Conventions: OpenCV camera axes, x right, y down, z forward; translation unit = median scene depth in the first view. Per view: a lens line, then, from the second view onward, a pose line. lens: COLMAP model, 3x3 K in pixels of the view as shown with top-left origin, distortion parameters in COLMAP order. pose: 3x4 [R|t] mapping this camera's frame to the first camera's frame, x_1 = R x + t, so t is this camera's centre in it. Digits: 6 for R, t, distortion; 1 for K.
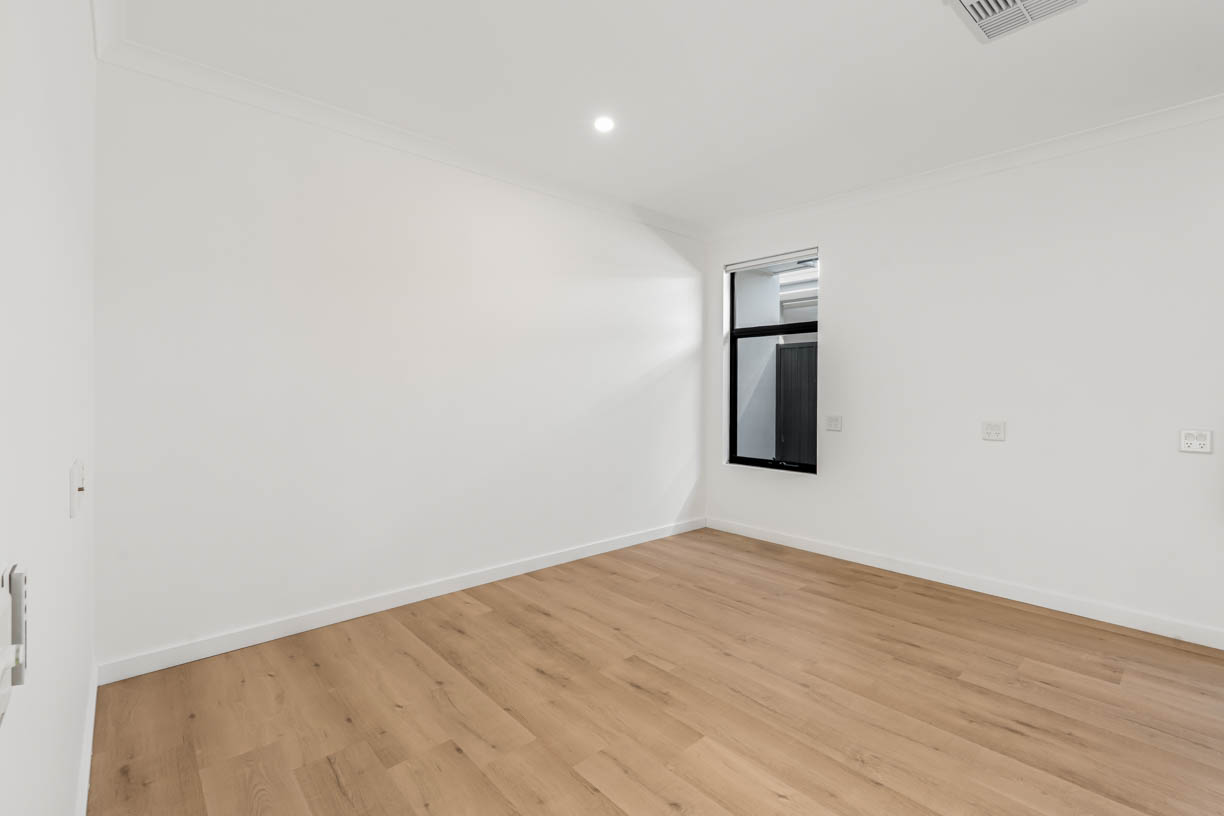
lens RADIAL K [[550.4, 0, 624.8], [0, 550.4, 390.2], [0, 0, 1]] dist [0.001415, 0.000358]
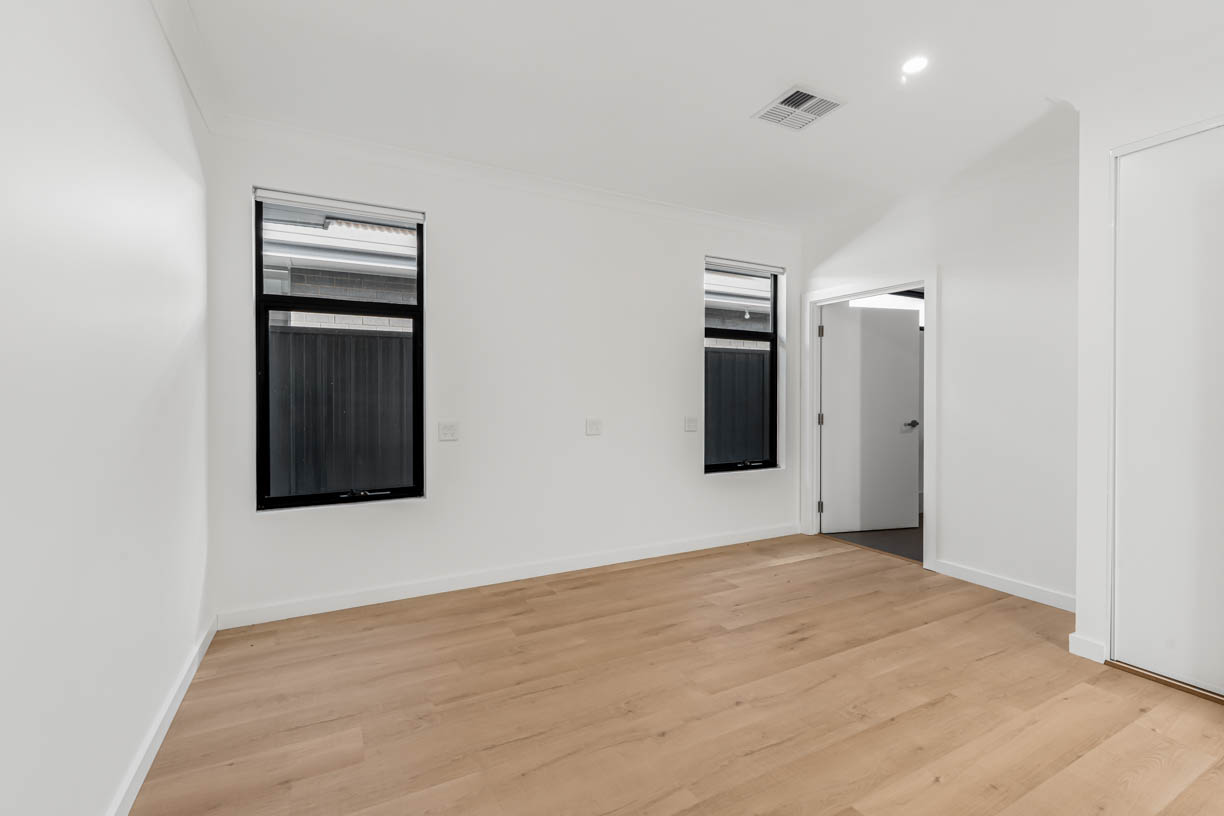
lens RADIAL K [[541.6, 0, 616.0], [0, 541.6, 398.4], [0, 0, 1]] dist [0.002607, 0.001098]
pose [[0.247263, -0.013711, 0.968851, -0.510603], [-0.001827, 0.999892, 0.014617, -0.004824], [-0.968947, -0.005384, 0.247211, 0.791634]]
